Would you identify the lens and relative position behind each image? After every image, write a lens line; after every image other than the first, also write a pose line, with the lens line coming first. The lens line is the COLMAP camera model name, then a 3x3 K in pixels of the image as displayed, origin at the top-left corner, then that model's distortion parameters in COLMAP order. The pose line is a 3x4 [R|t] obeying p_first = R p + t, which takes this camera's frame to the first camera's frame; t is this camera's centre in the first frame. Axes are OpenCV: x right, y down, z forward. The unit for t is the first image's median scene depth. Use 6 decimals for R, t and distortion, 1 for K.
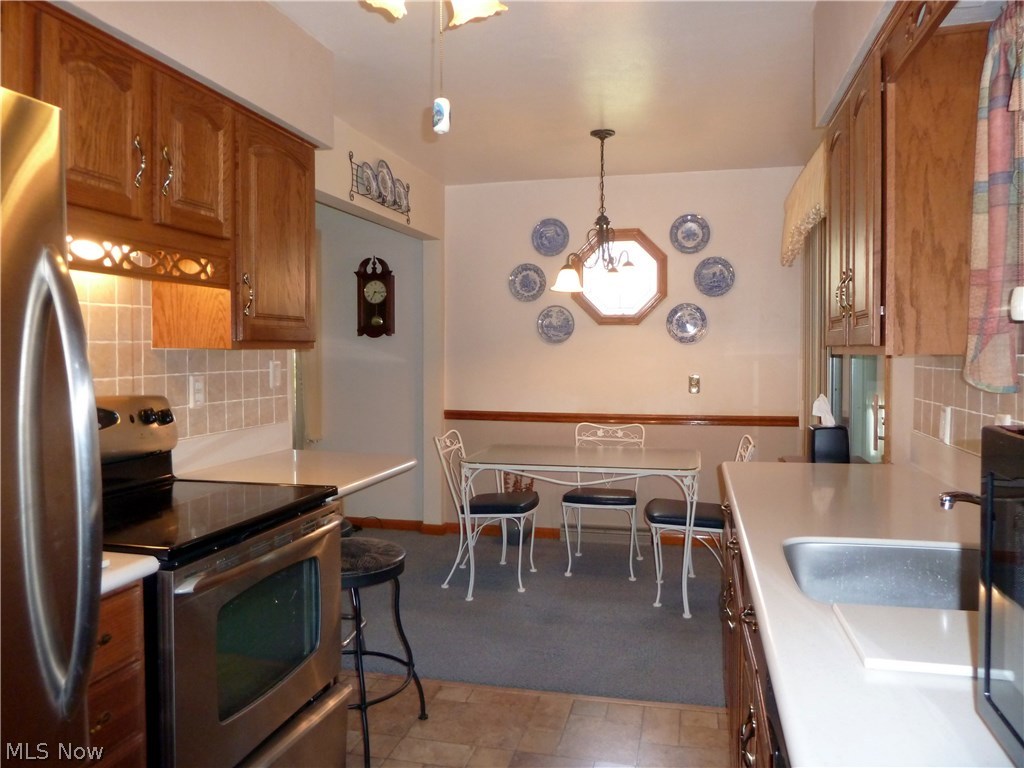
lens RADIAL K [[758.4, 0, 512.0], [0, 758.4, 384.0], [0, 0, 1]] dist [-0.095219, -0.003088]
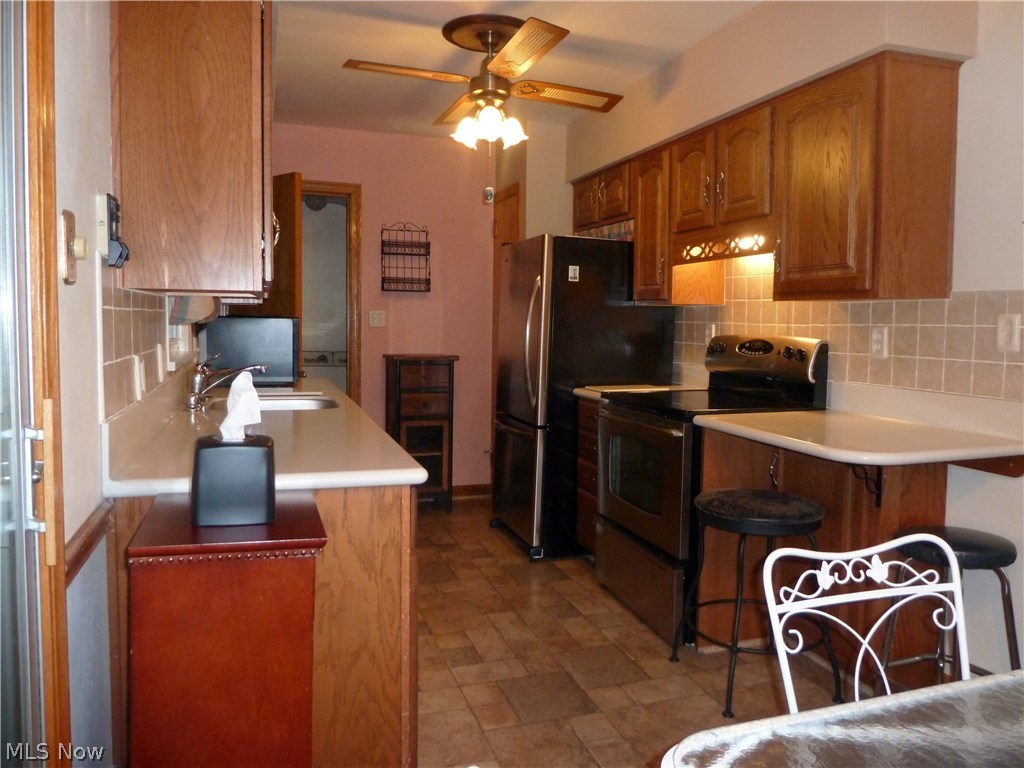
lens RADIAL K [[750.5, 0, 510.9], [0, 750.5, 370.3], [0, 0, 1]] dist [-0.065595, -0.000259]
pose [[-0.843833, 0.026969, -0.535929, 0.647541], [-0.032785, 0.994279, 0.101654, -0.044220], [0.535604, 0.103349, -0.838121, 1.805101]]
